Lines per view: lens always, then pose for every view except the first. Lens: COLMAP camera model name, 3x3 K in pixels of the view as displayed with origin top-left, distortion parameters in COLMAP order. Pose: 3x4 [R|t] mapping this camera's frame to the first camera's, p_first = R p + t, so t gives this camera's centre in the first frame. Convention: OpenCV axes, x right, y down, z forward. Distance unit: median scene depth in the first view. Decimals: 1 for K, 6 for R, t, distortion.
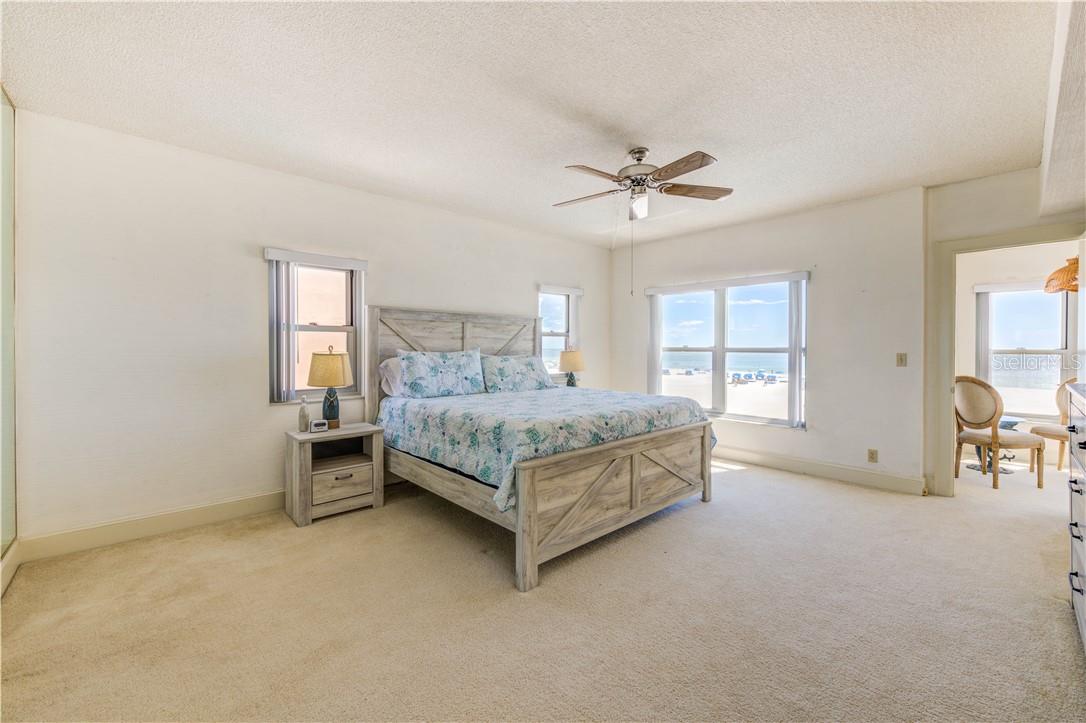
lens RADIAL K [[437.1, 0, 544.3], [0, 437.1, 351.3], [0, 0, 1]] dist [-0.018722, -0.000104]
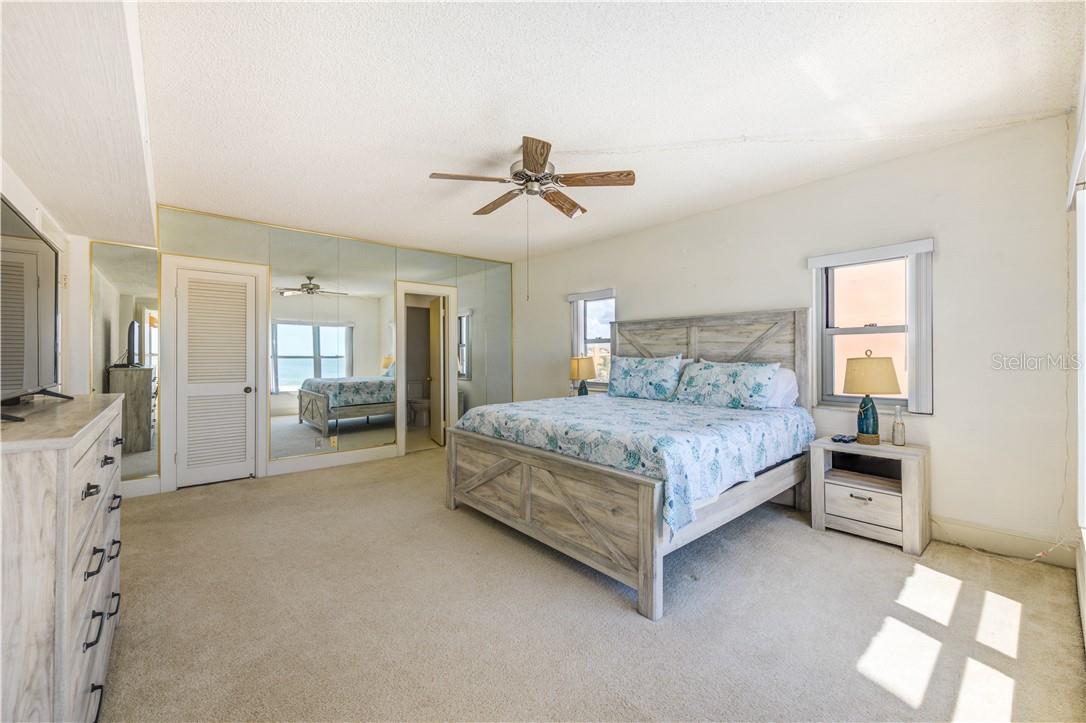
lens RADIAL K [[437.1, 0, 544.3], [0, 437.1, 351.3], [0, 0, 1]] dist [-0.018722, -0.000104]
pose [[-0.032585, -0.007184, -0.999443, 0.865888], [-0.003088, 0.999970, -0.007087, -0.006271], [0.999464, 0.002855, -0.032606, 0.788081]]
